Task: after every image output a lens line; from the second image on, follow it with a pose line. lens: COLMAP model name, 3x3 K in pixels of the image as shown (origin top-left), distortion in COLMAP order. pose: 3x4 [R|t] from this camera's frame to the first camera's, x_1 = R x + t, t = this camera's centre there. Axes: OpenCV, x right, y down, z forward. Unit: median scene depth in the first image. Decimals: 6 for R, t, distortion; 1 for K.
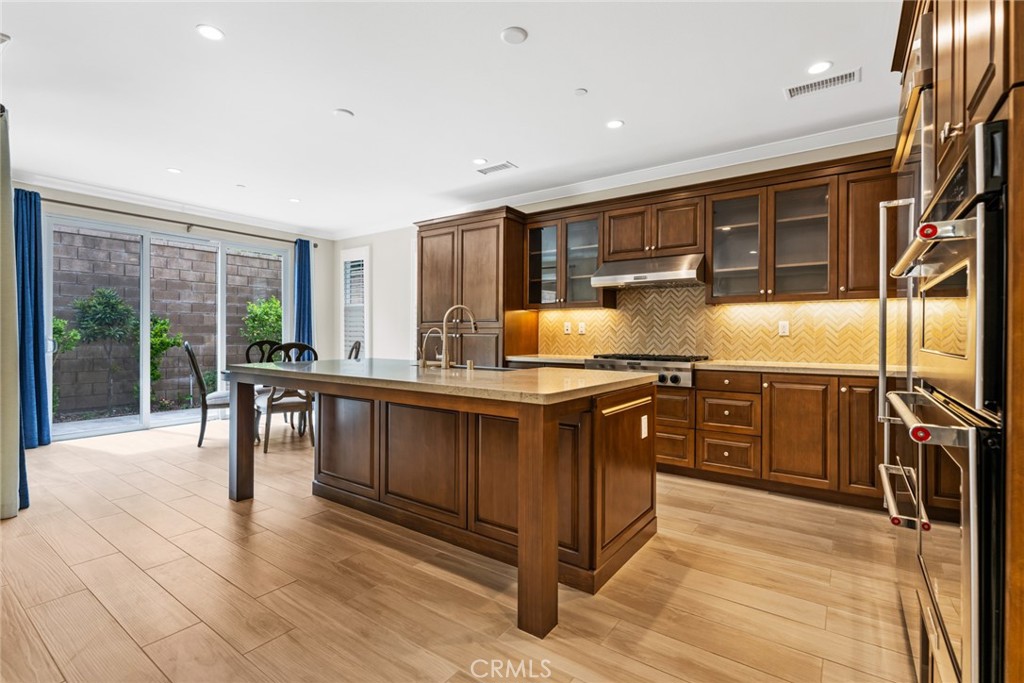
lens RADIAL K [[470.4, 0, 508.2], [0, 470.4, 339.2], [0, 0, 1]] dist [-0.002278, -0.000006]
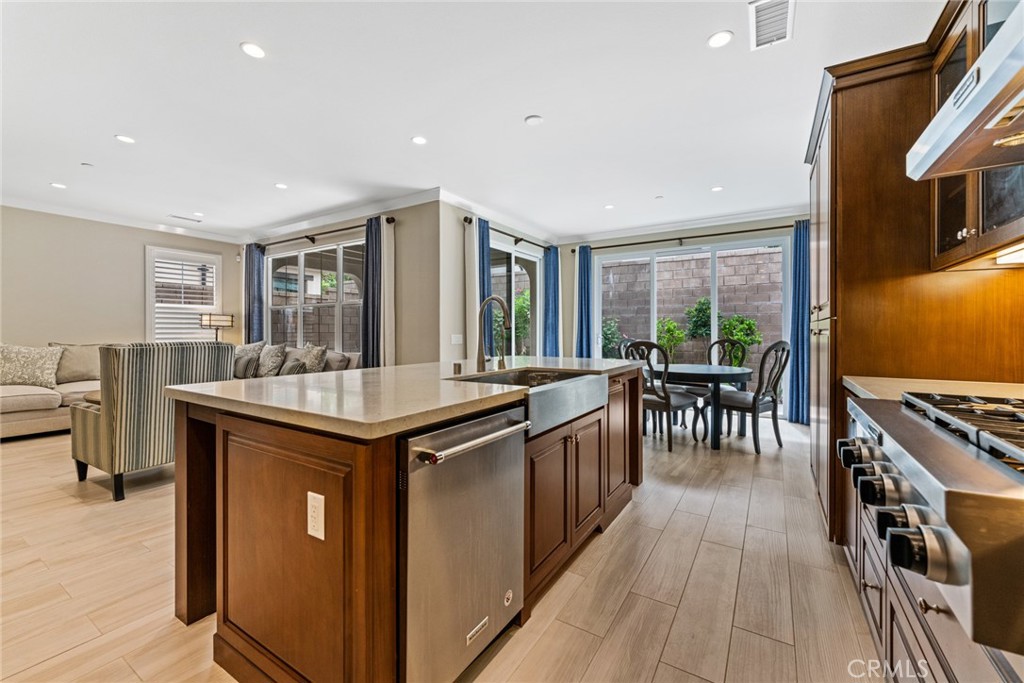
lens RADIAL K [[418.1, 0, 509.1], [0, 418.1, 333.1], [0, 0, 1]] dist [0.001303, 0.000339]
pose [[0.064880, -0.003380, -0.997887, 0.517844], [-0.005257, 0.999979, -0.003729, -0.010446], [0.997879, 0.005488, 0.064861, 0.830886]]
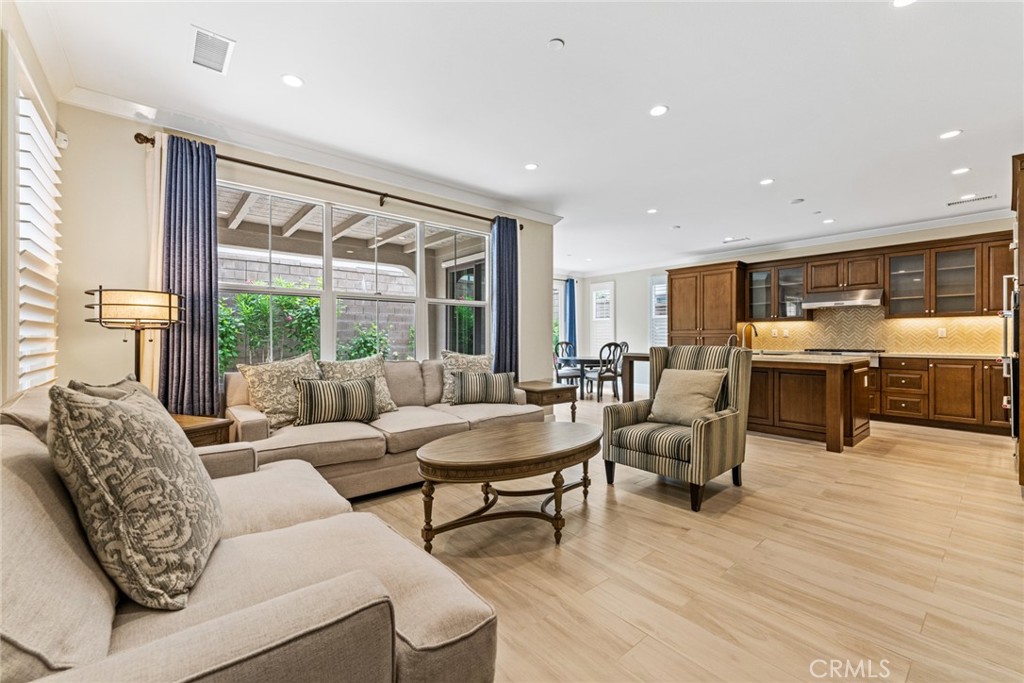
lens RADIAL K [[418.1, 0, 513.7], [0, 418.1, 338.9], [0, 0, 1]] dist [0.001303, 0.000339]
pose [[0.969989, -0.005254, -0.243090, -0.506262], [0.004230, 0.999980, -0.004736, -0.000618], [0.243110, 0.003565, 0.969992, -0.777057]]
